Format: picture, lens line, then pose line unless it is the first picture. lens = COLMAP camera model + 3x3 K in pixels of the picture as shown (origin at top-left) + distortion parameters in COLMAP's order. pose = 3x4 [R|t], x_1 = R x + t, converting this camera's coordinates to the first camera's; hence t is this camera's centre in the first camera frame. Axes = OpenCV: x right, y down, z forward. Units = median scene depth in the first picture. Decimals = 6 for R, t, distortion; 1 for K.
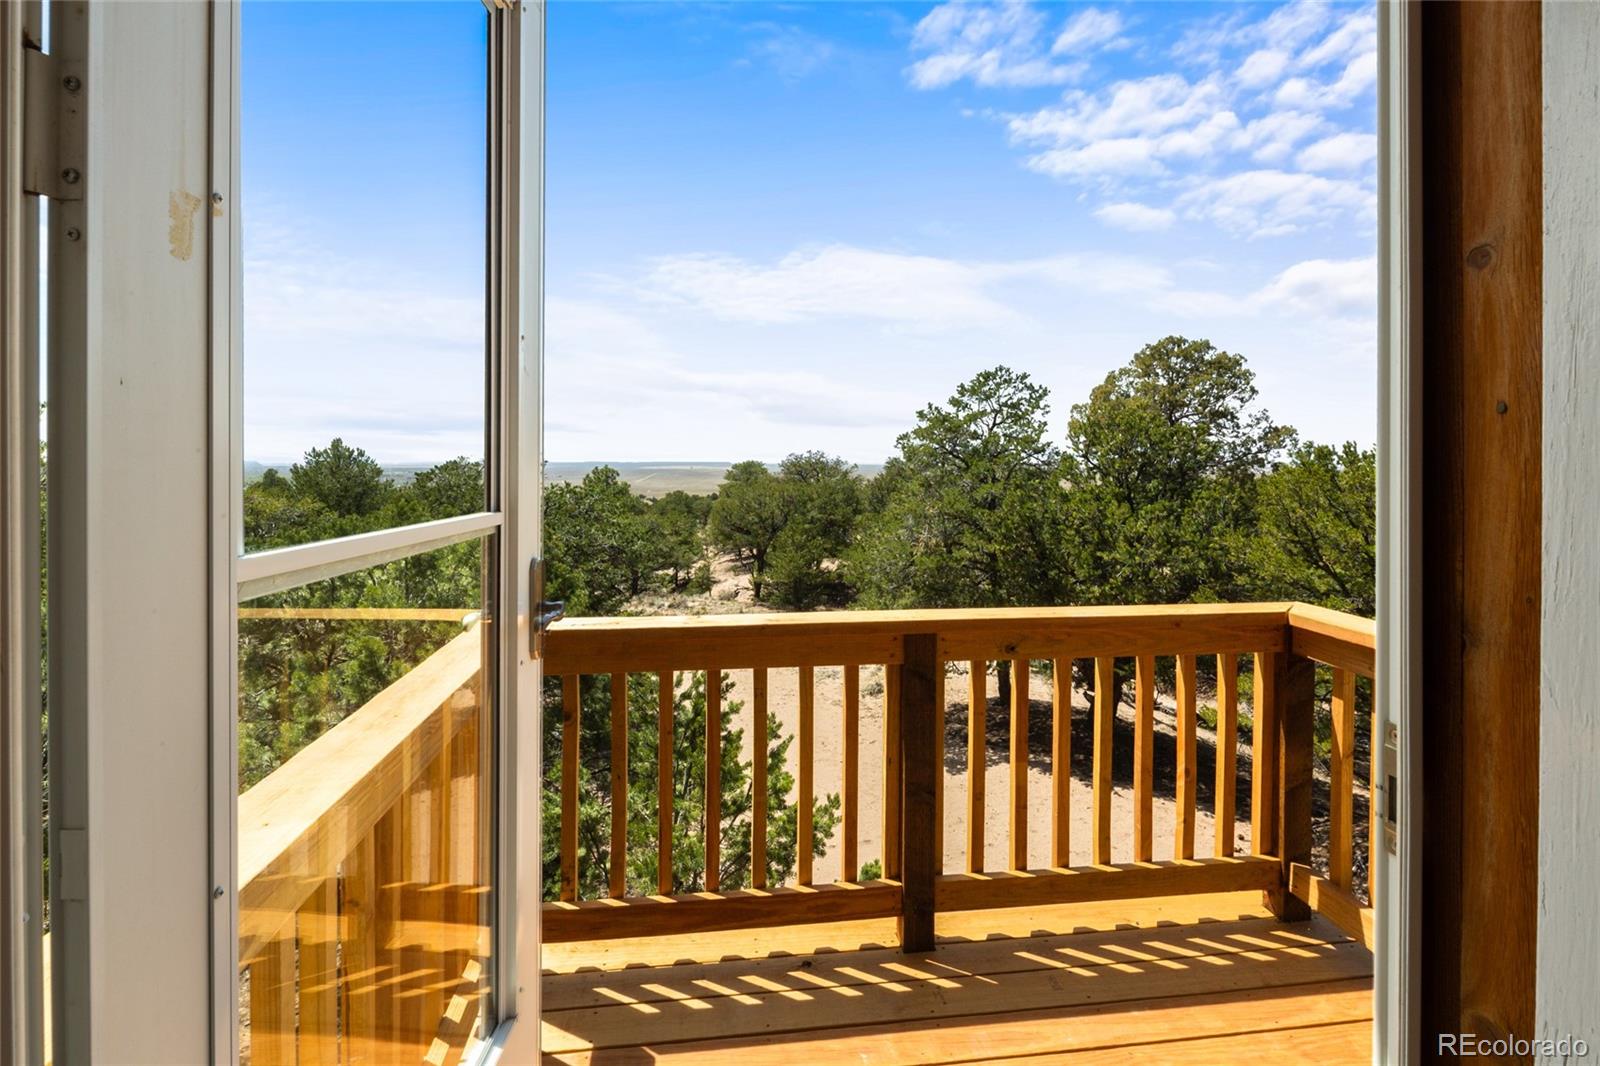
lens RADIAL K [[796.5, 0, 808.1], [0, 796.5, 477.4], [0, 0, 1]] dist [0.000014, -0.001419]
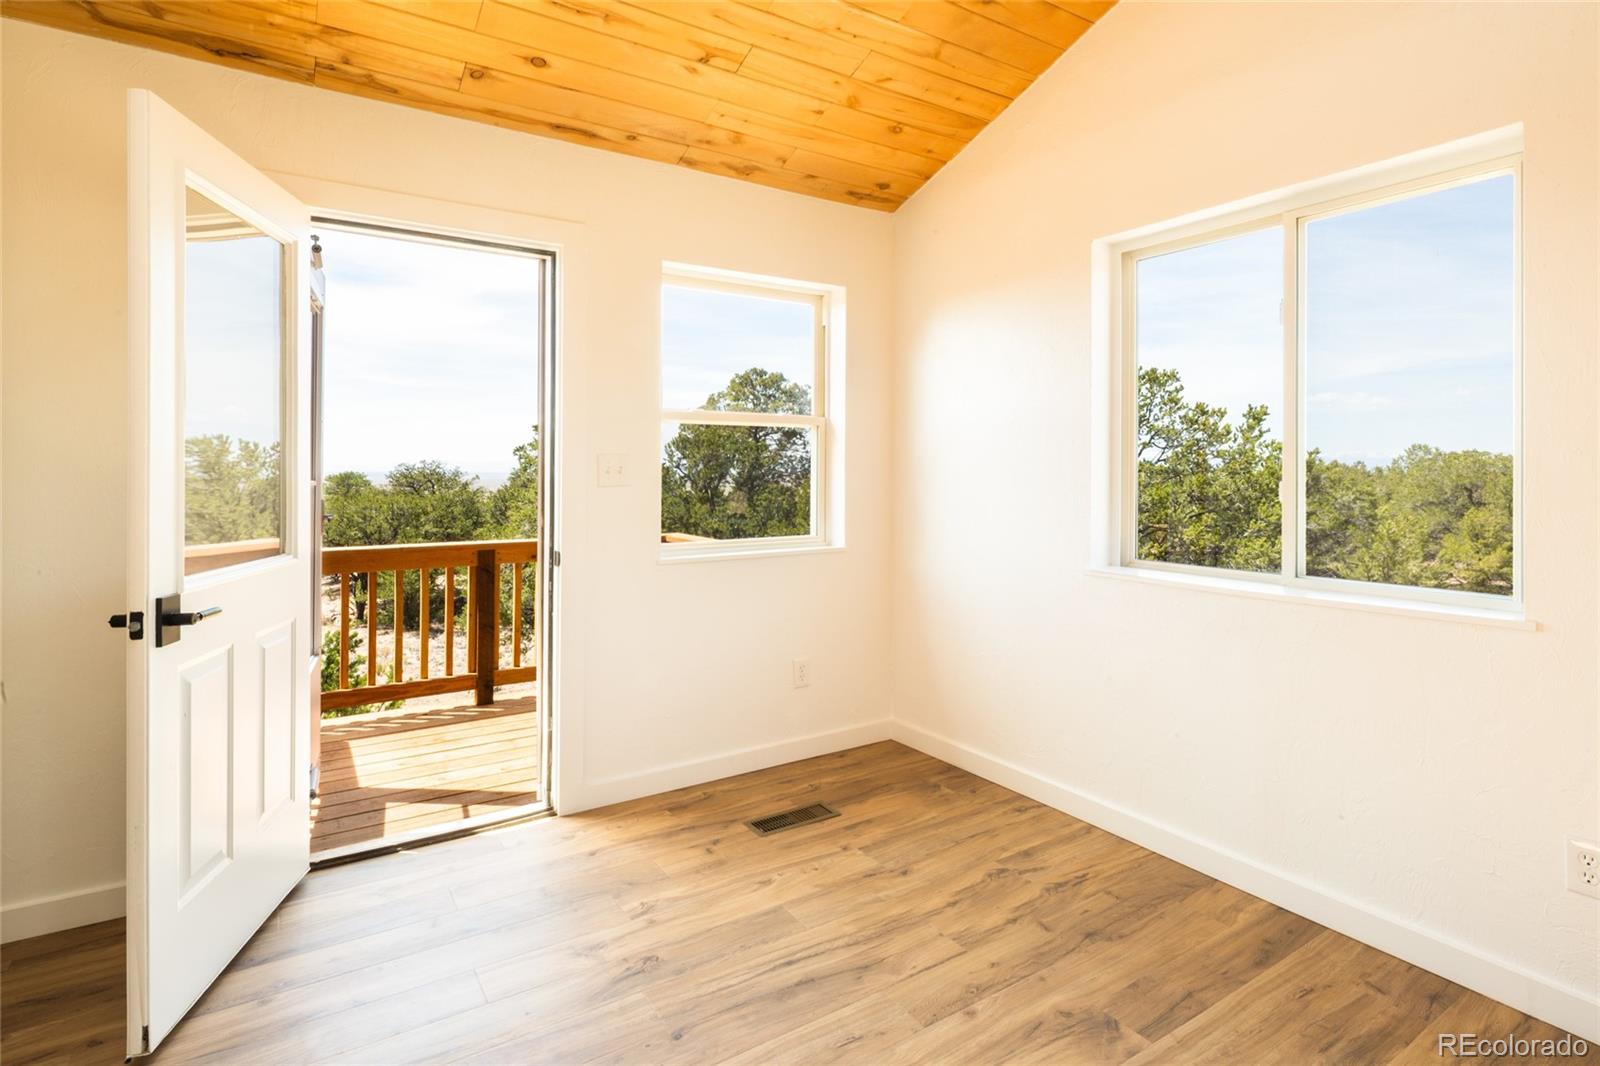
lens RADIAL K [[812.4, 0, 807.0], [0, 812.4, 468.4], [0, 0, 1]] dist [-0.001740, -0.001182]
pose [[0.903232, 0.002911, 0.429143, -0.001446], [0.008082, 0.999684, -0.023791, 0.004547], [-0.429077, 0.024957, 0.902923, -0.142483]]
